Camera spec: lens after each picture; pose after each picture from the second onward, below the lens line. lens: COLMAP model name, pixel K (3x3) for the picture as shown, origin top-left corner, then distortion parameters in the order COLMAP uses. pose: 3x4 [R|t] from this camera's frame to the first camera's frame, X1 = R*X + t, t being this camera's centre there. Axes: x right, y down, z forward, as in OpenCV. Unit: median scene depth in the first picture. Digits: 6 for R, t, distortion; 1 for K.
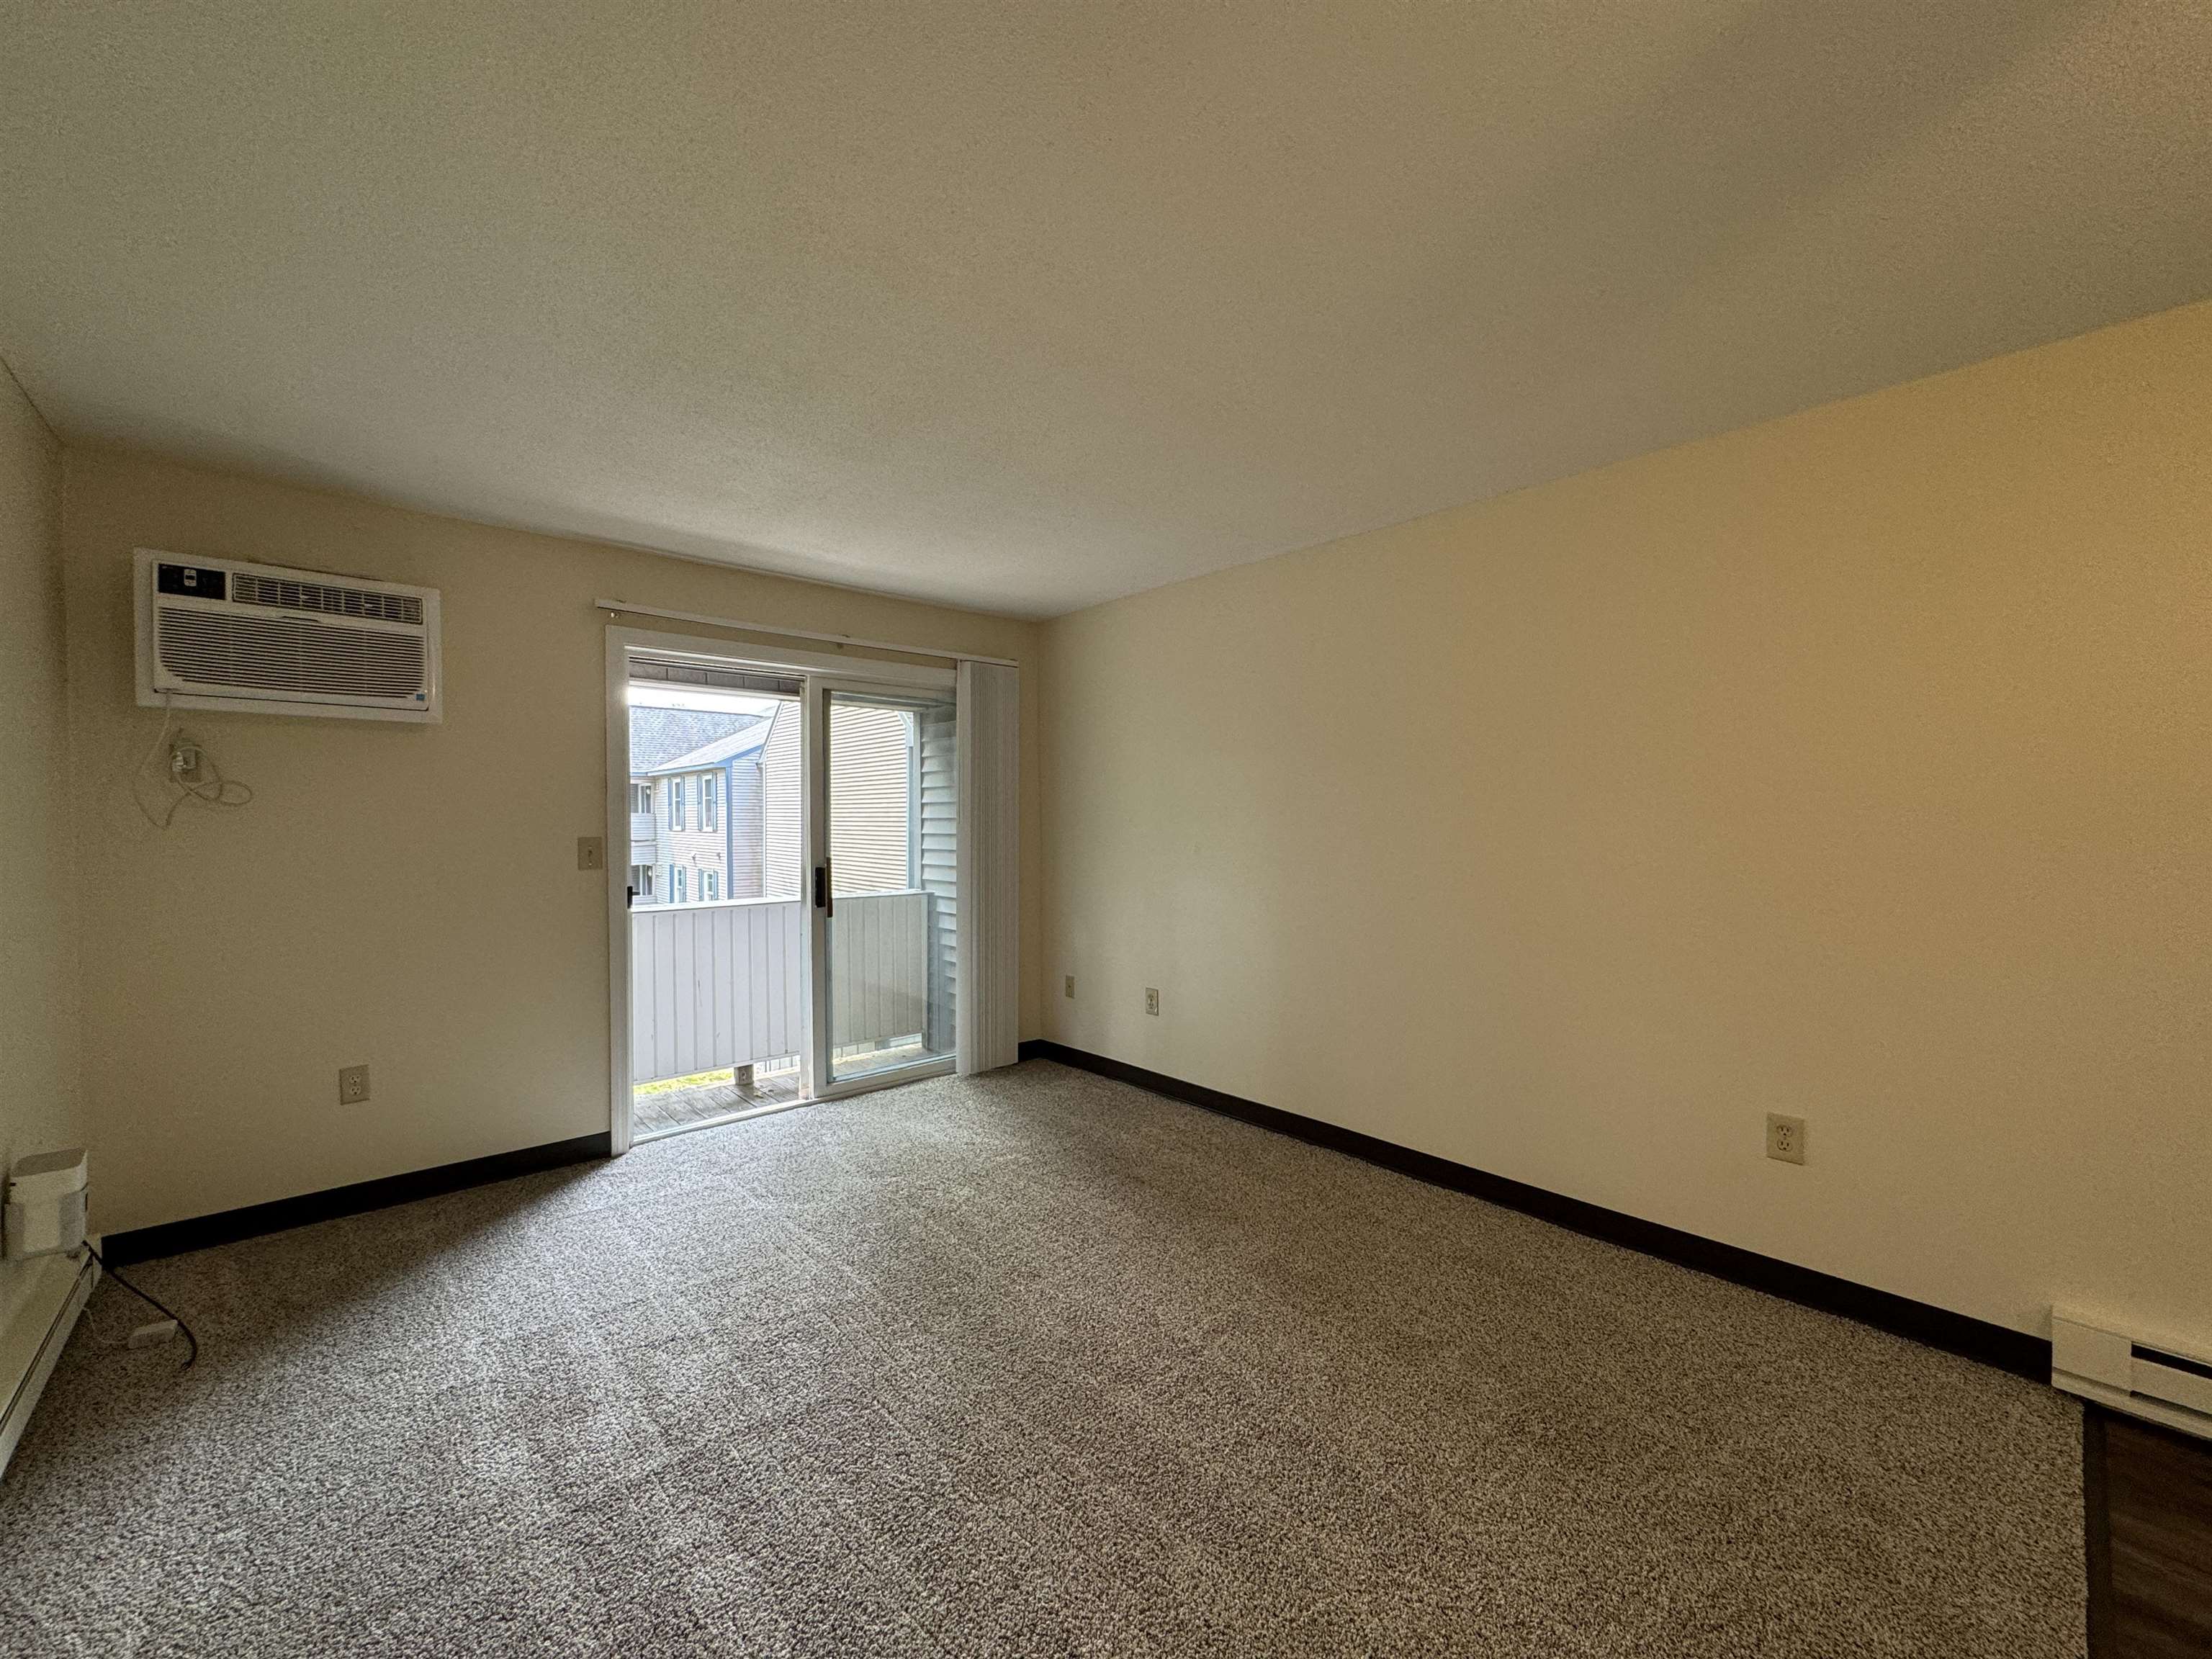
lens RADIAL K [[879.1, 0, 1097.8], [0, 879.1, 829.8], [0, 0, 1]] dist [-0.003343, 0.001032]
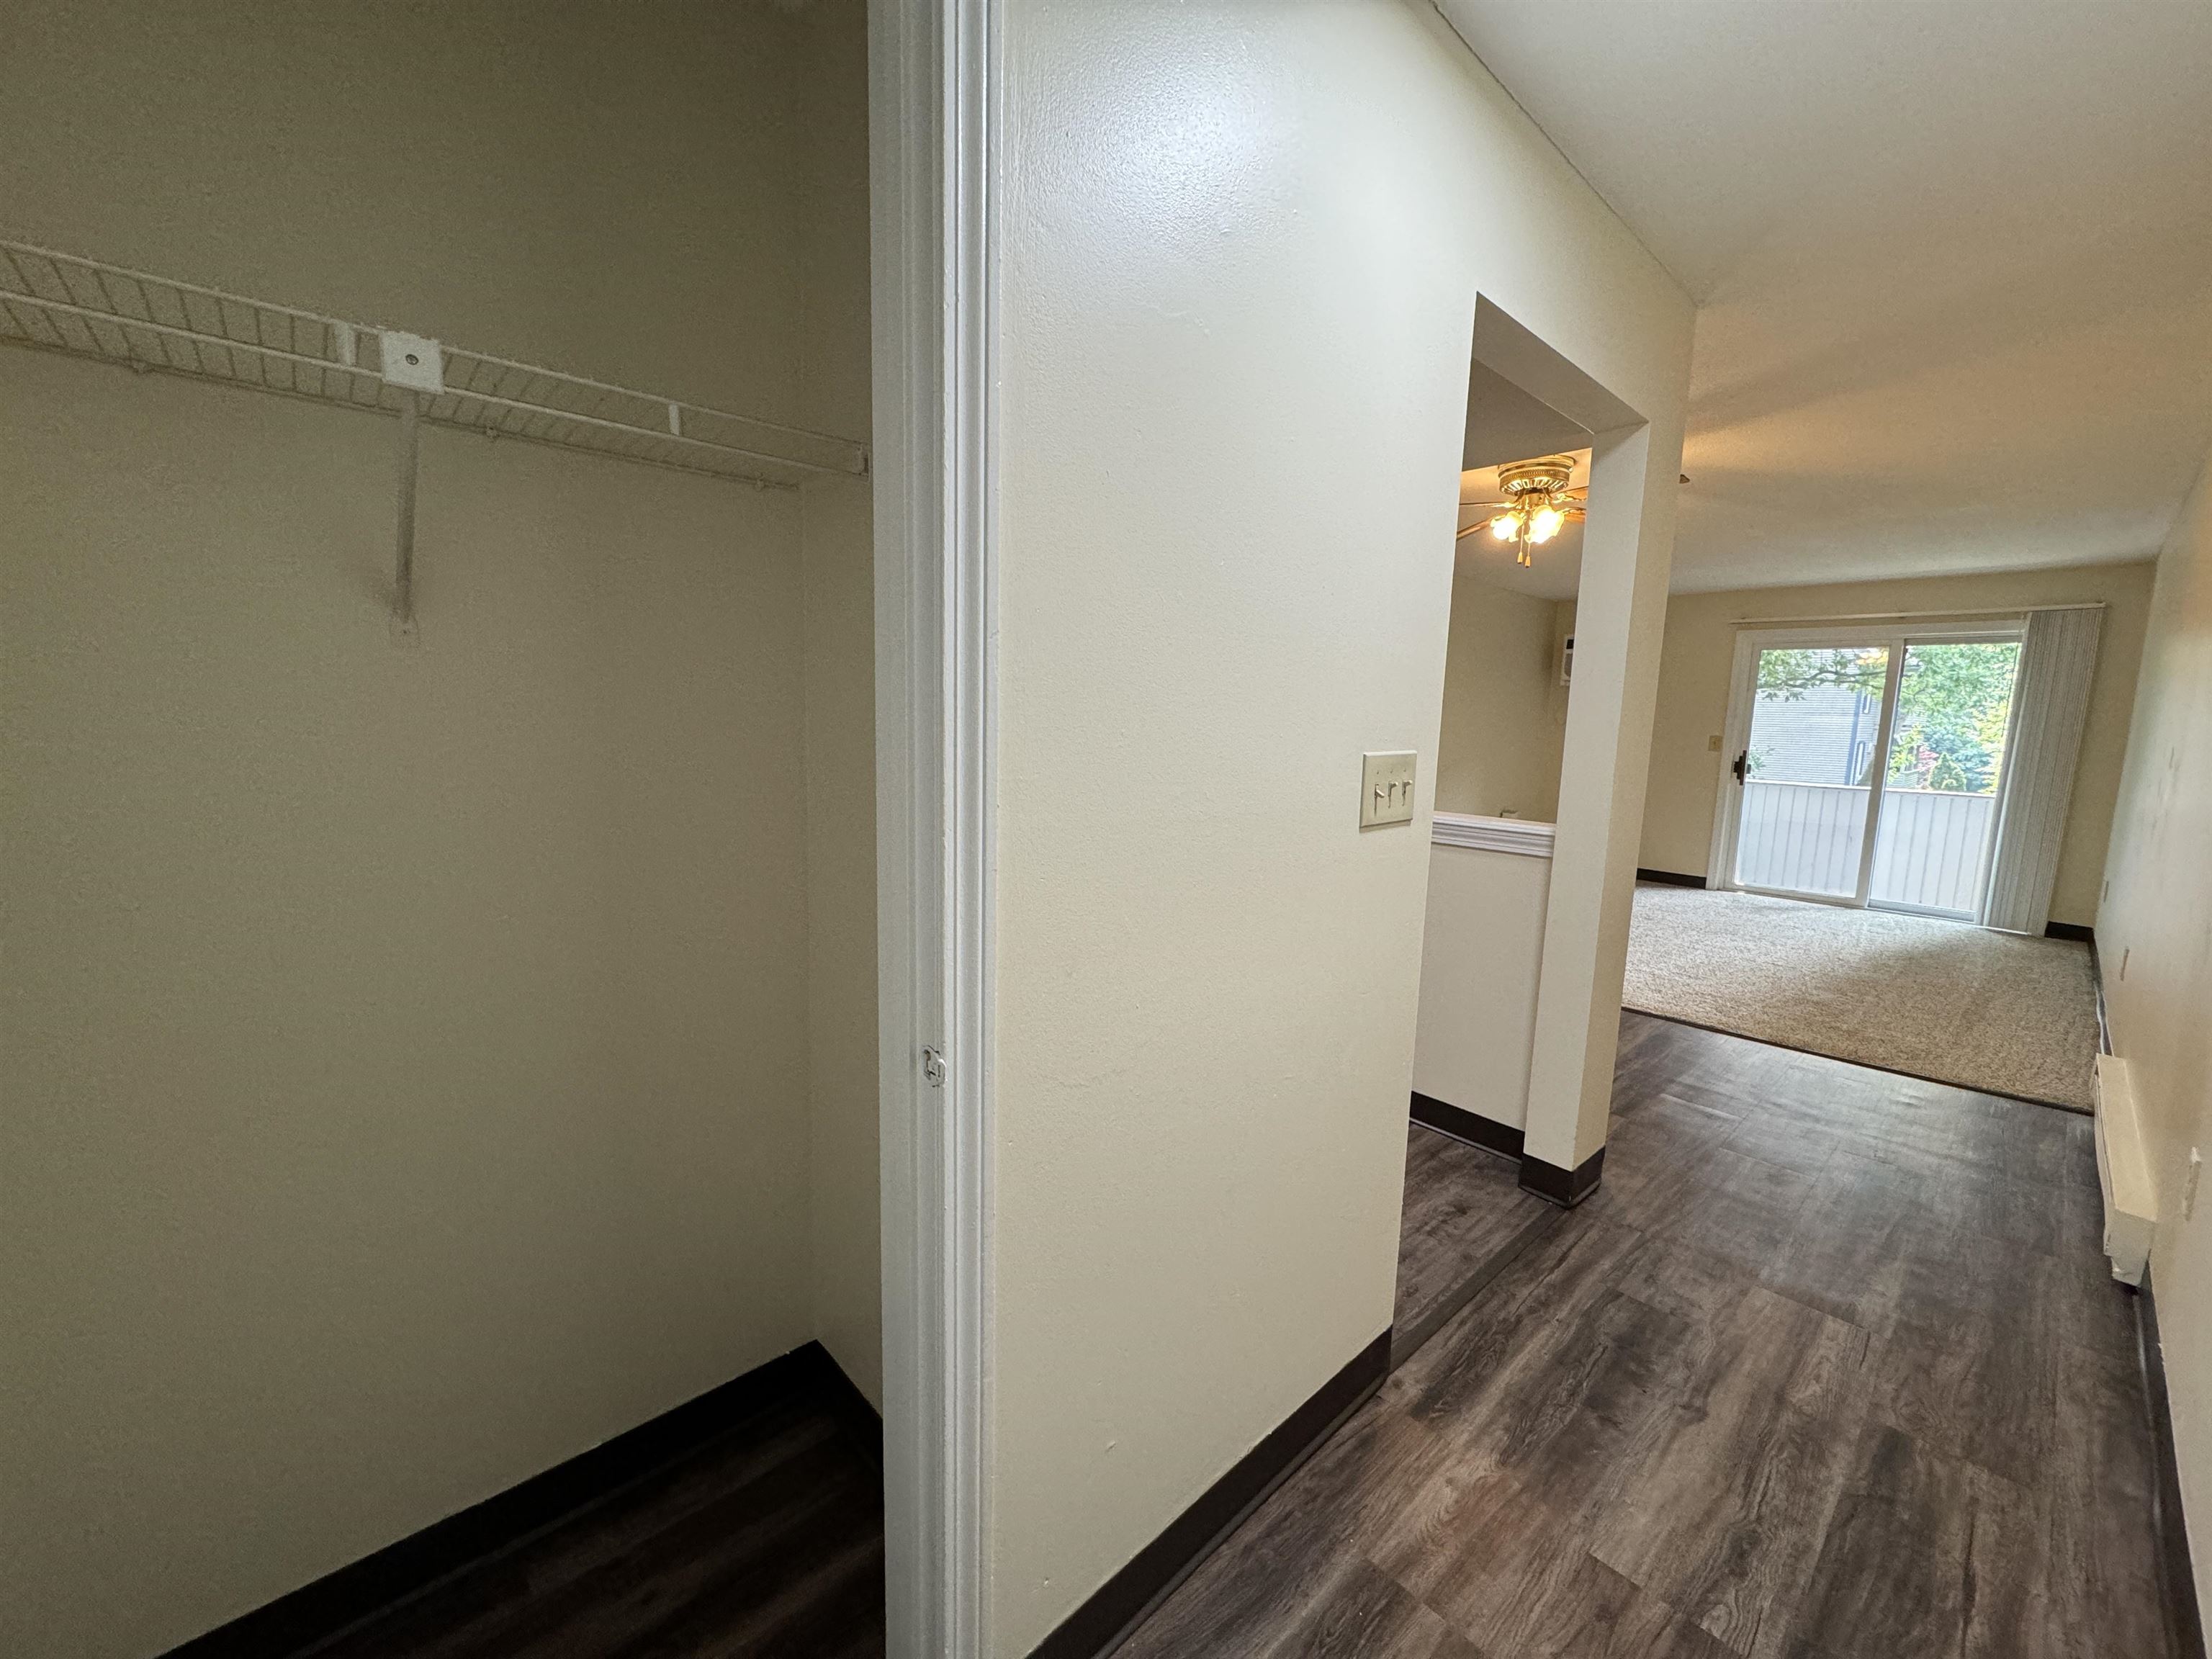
lens RADIAL K [[879.1, 0, 1109.5], [0, 879.1, 835.5], [0, 0, 1]] dist [-0.003343, 0.001032]
pose [[0.022535, 0.141668, -0.989658, 1.727282], [-0.040156, 0.989239, 0.140693, 0.009157], [0.998939, 0.036570, 0.027981, -0.569102]]
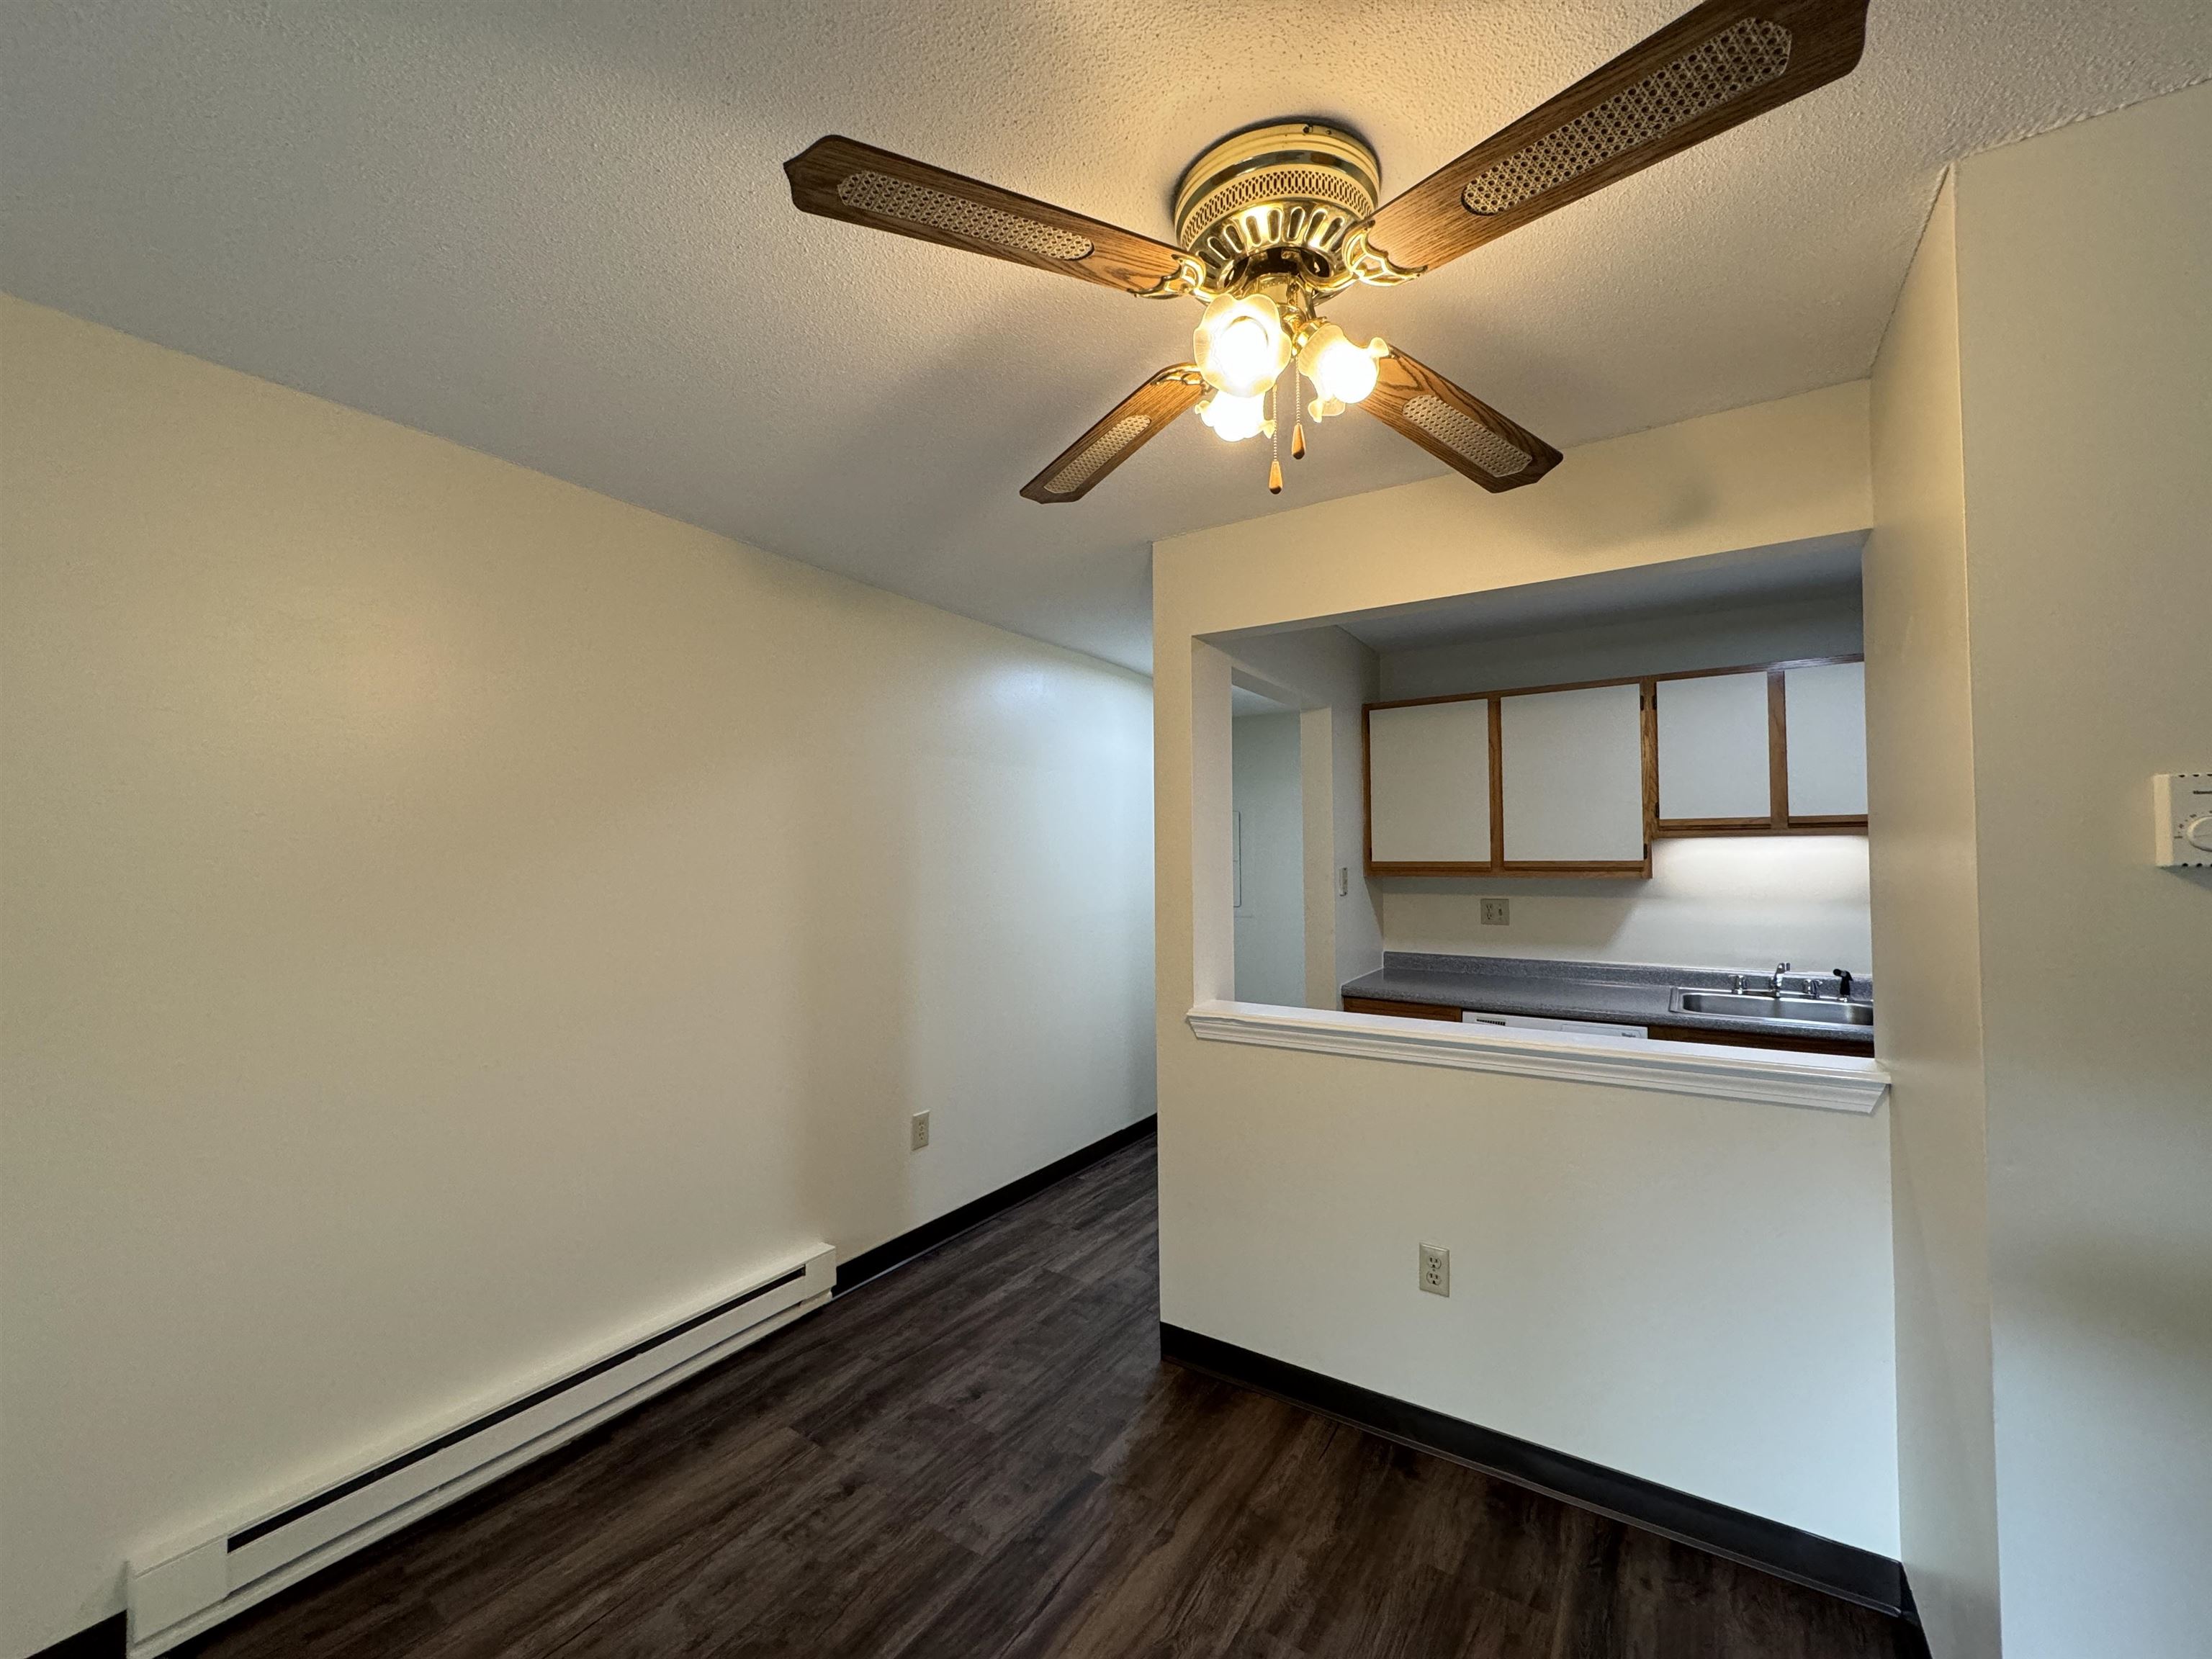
lens RADIAL K [[879.1, 0, 1095.7], [0, 879.1, 837.6], [0, 0, 1]] dist [-0.003343, 0.001032]
pose [[-0.258374, 0.020277, 0.965832, 0.072351], [0.014404, 0.999749, -0.017136, -0.047914], [-0.965938, 0.009484, -0.258602, 0.250591]]
